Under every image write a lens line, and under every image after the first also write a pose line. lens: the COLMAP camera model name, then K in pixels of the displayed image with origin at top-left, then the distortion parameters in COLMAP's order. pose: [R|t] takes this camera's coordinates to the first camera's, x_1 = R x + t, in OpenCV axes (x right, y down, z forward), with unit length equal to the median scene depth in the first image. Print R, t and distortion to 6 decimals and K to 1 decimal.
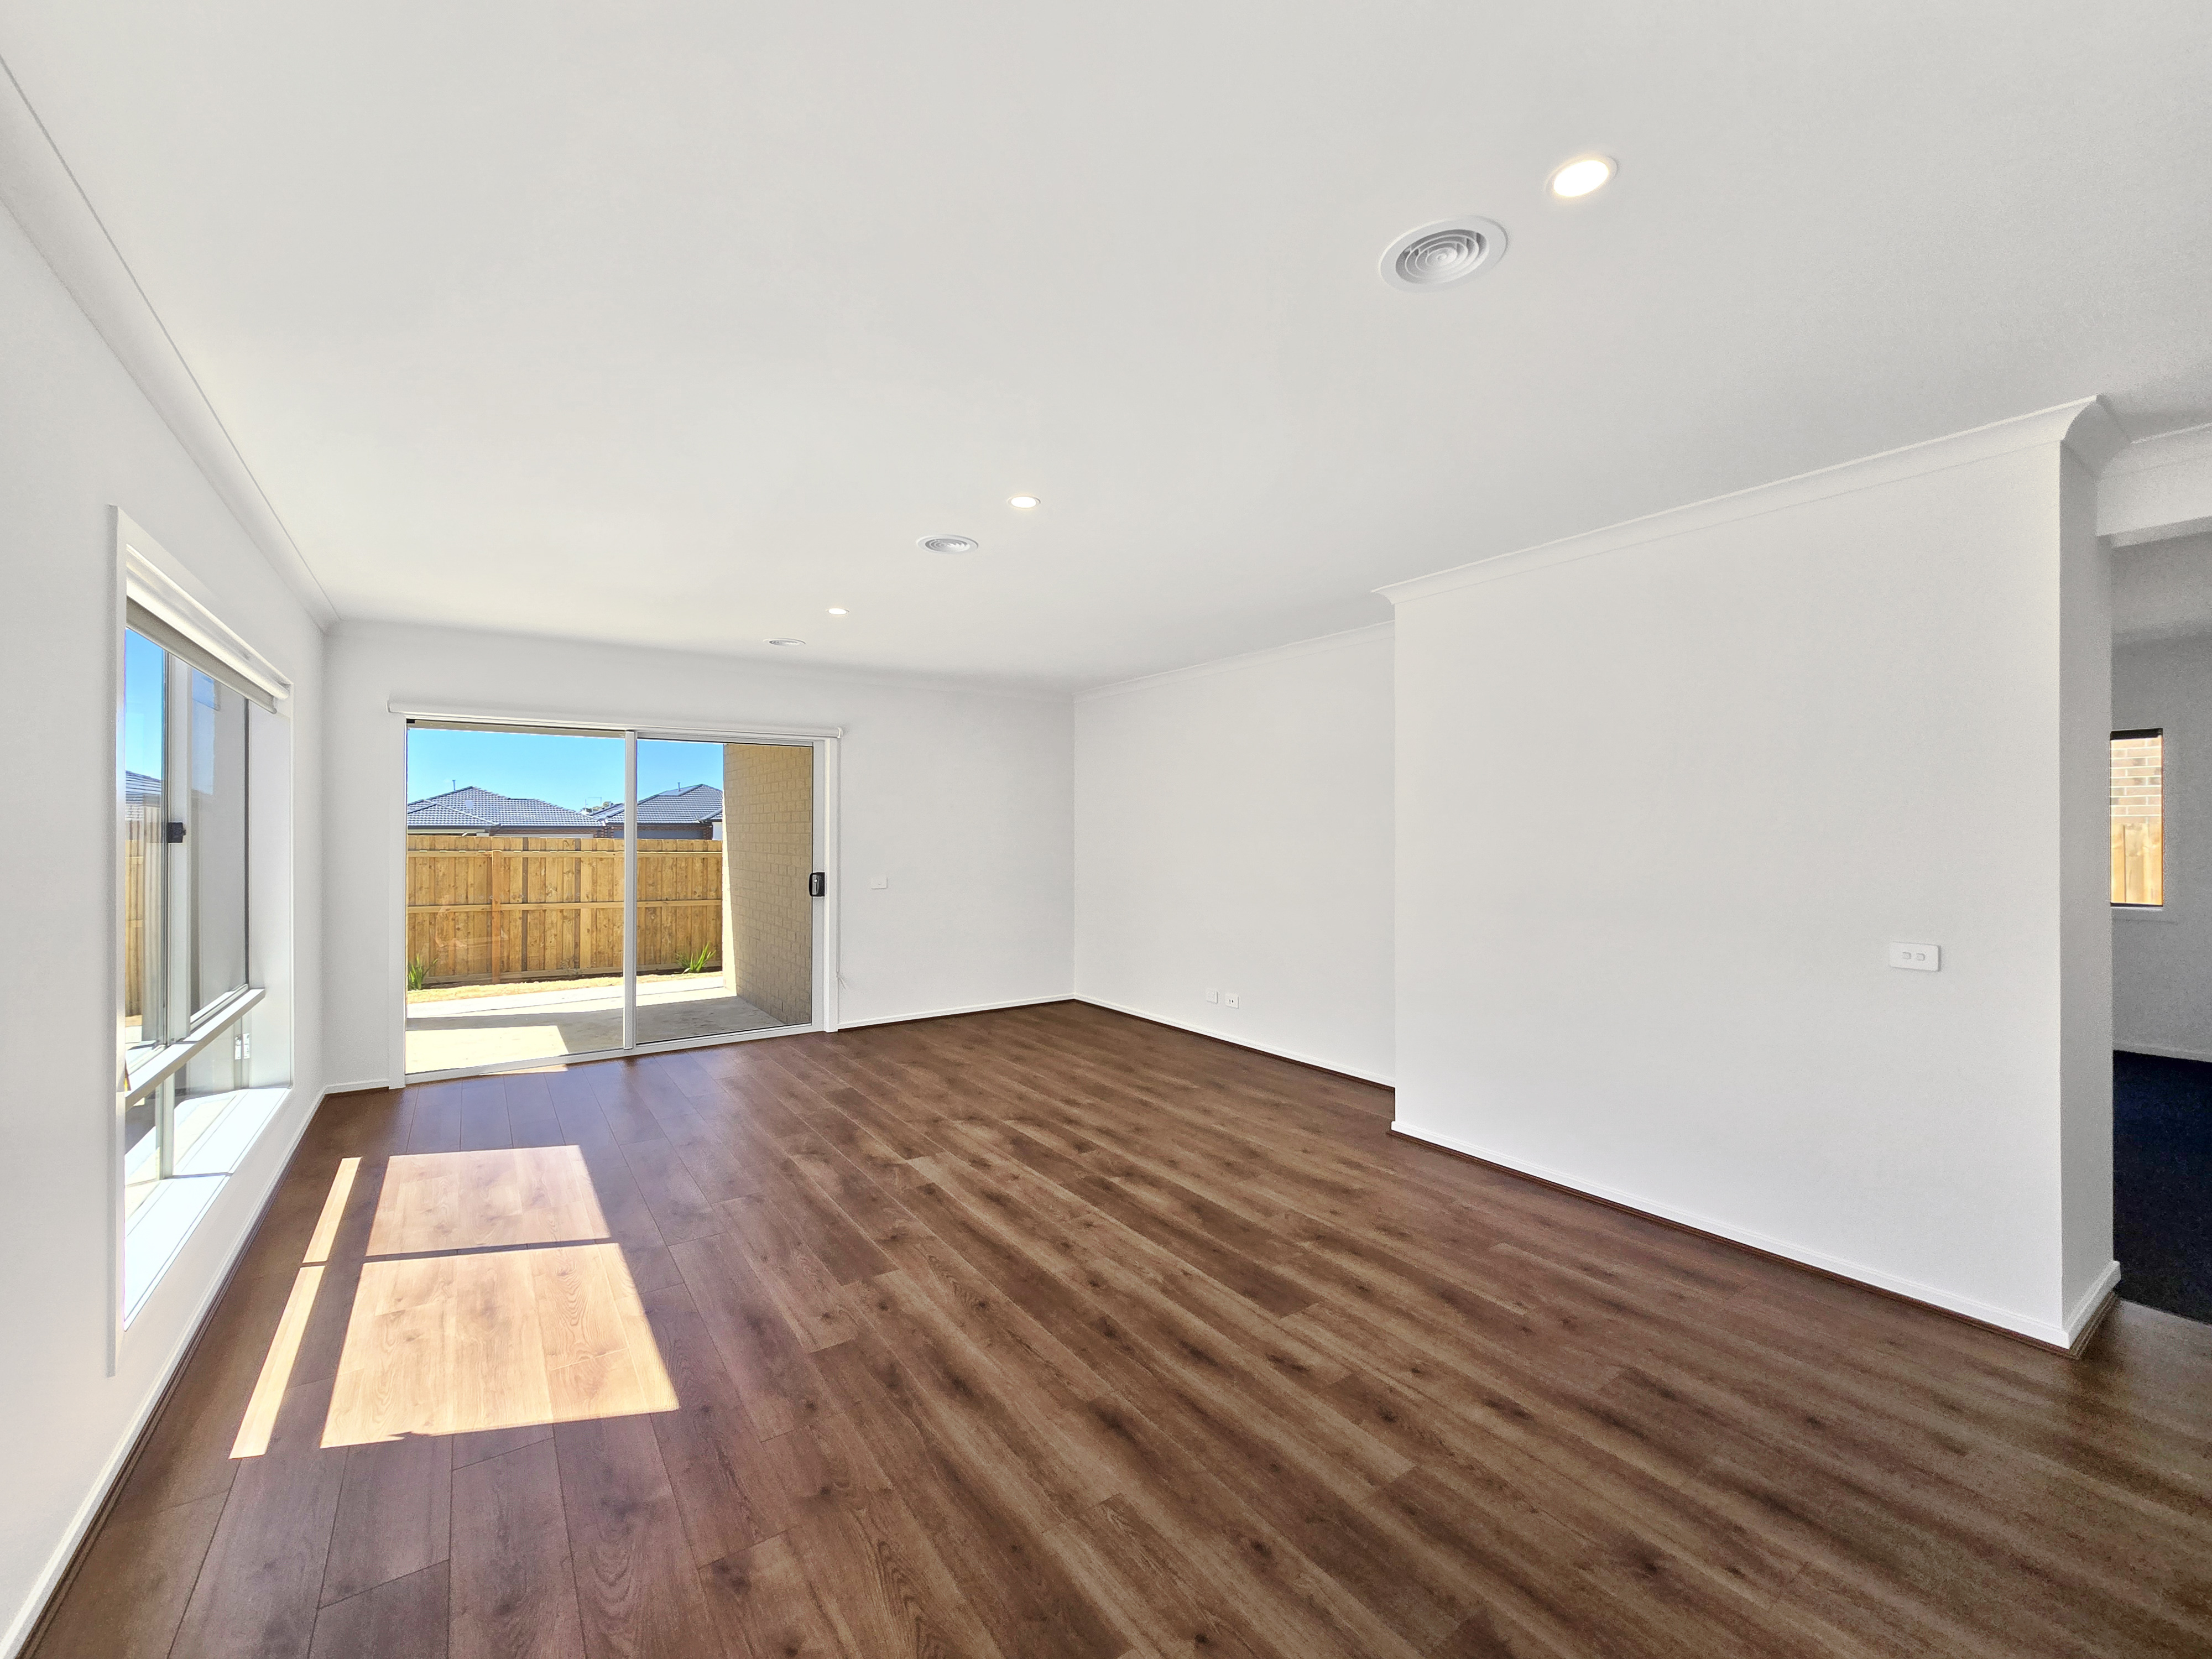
lens RADIAL K [[936.8, 0, 1106.0], [0, 936.8, 829.5], [0, 0, 1]] dist [-0.000457, 0.000054]
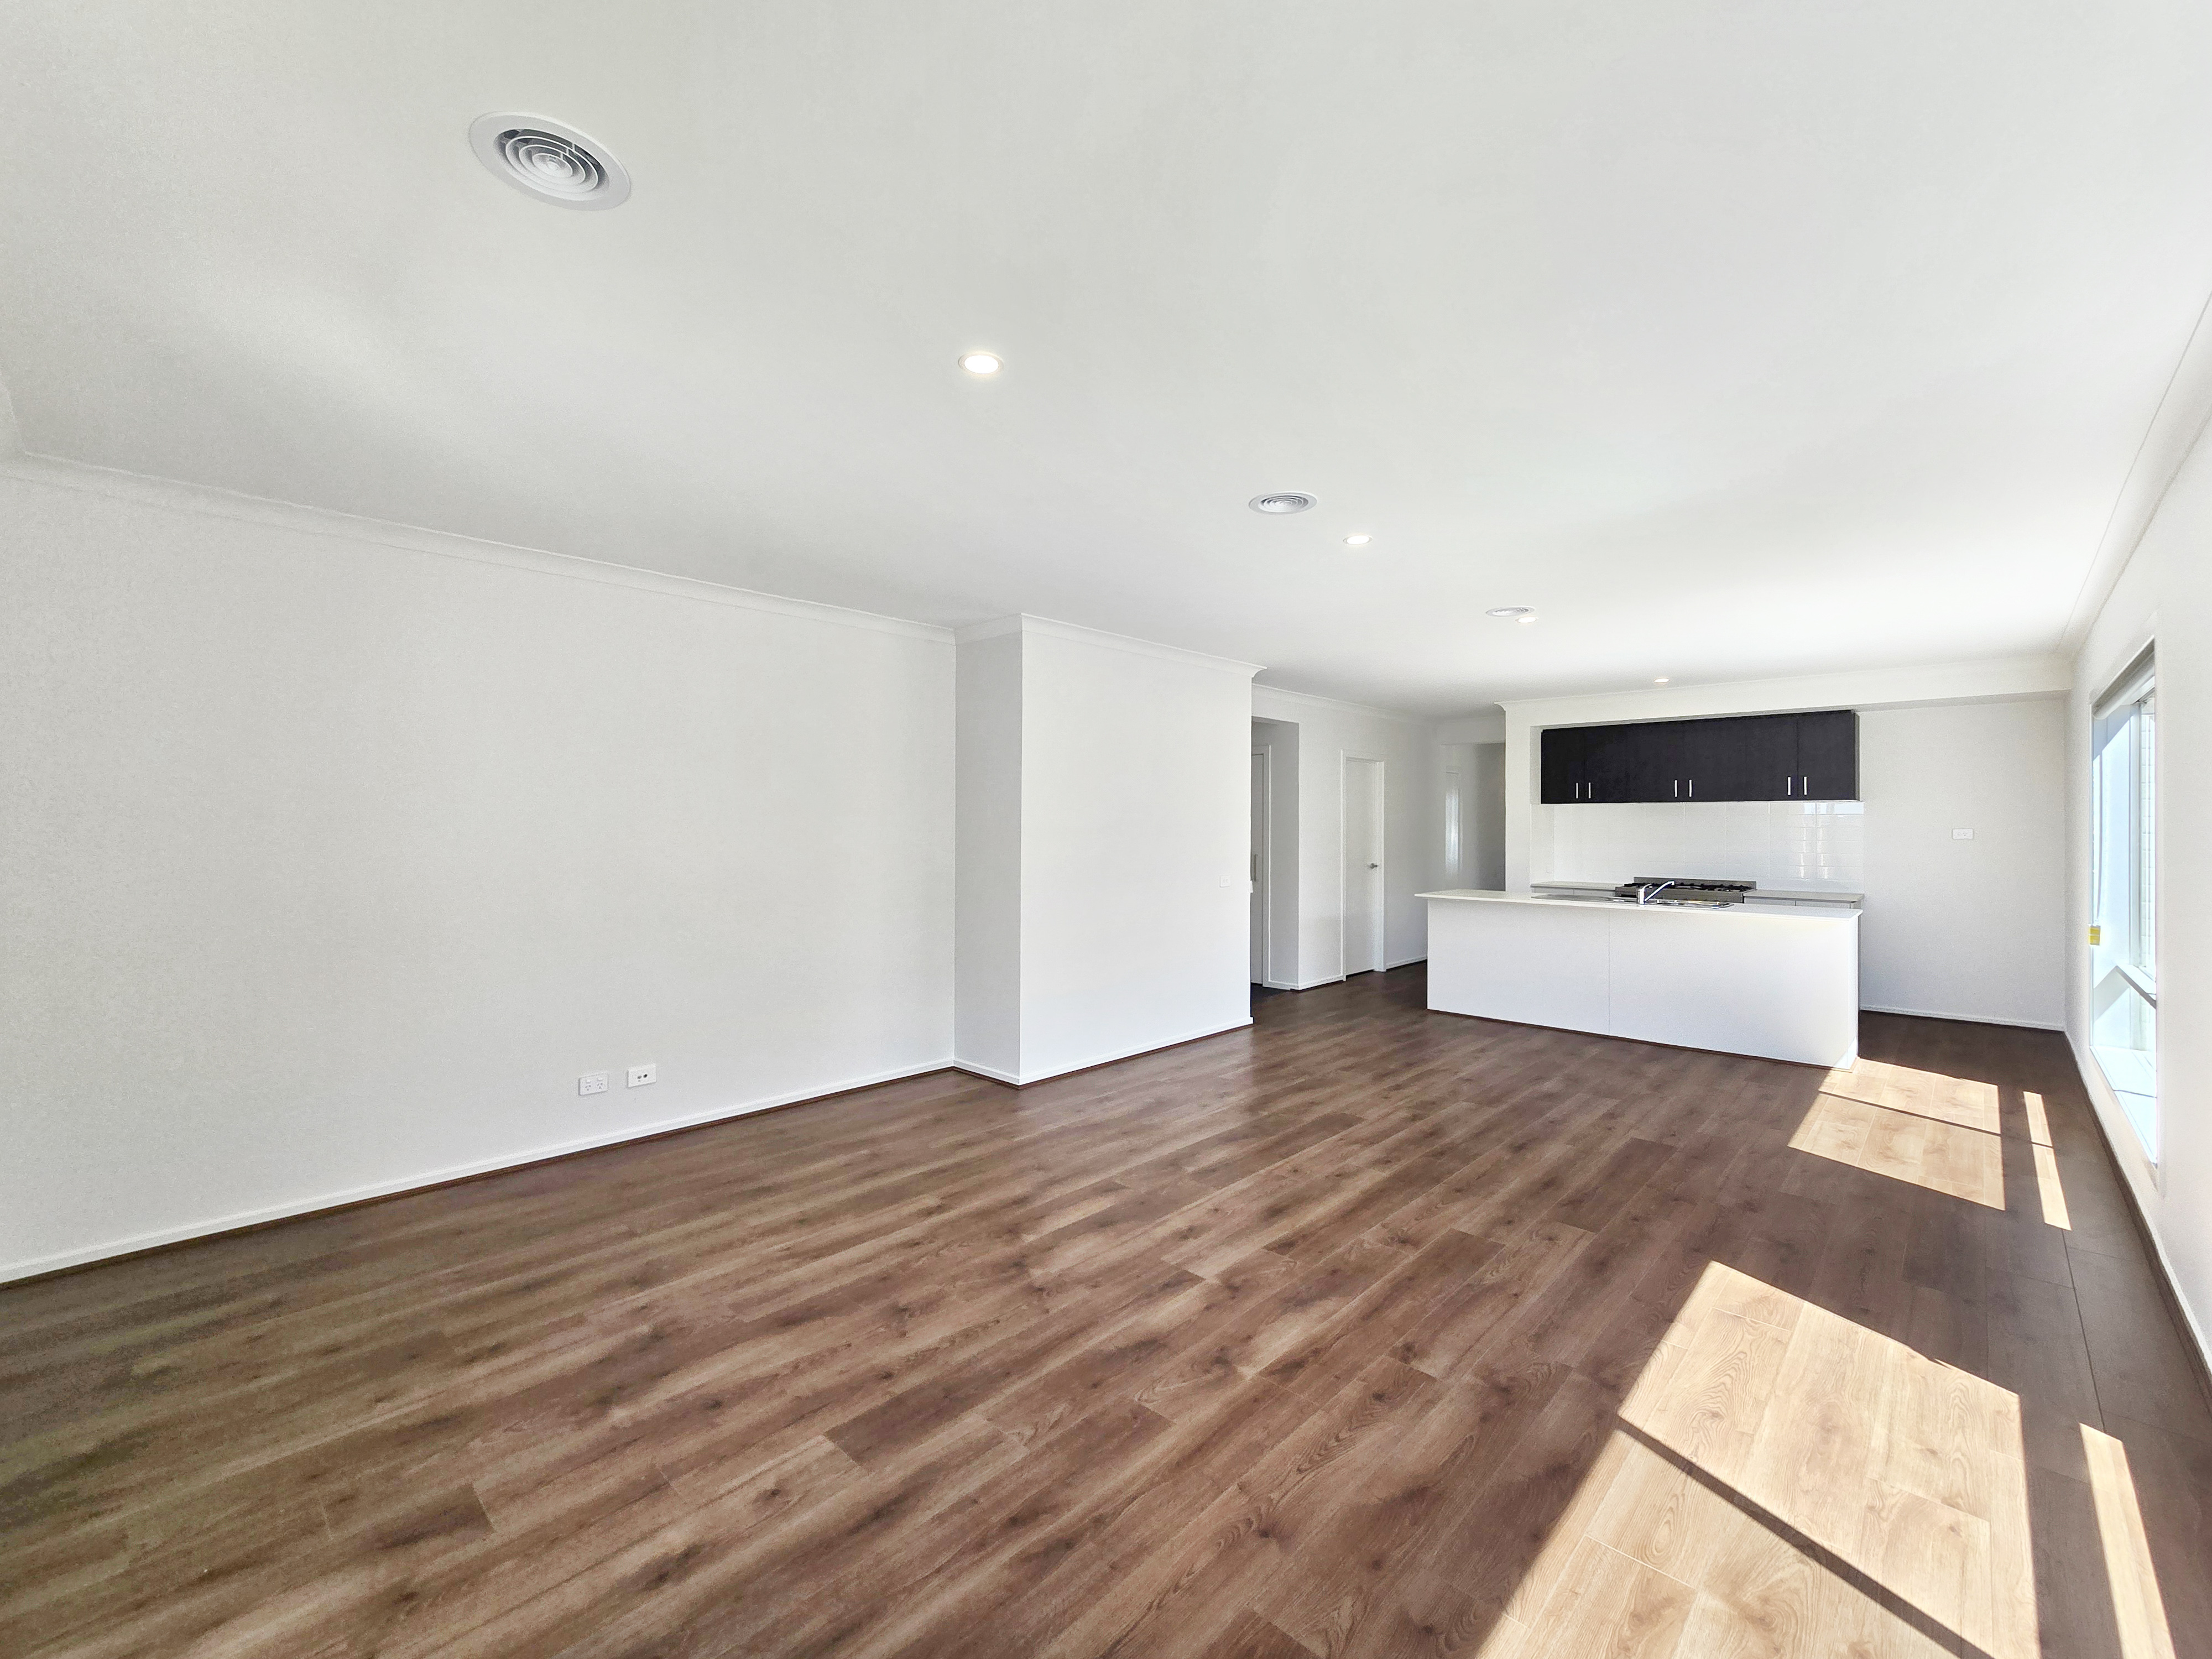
lens RADIAL K [[936.8, 0, 1106.0], [0, 936.8, 829.5], [0, 0, 1]] dist [-0.000457, 0.000054]
pose [[-0.221301, -0.003141, 0.975200, -1.080195], [-0.004206, 0.999989, 0.002266, 0.002944], [-0.975196, -0.003600, -0.221312, 1.477173]]
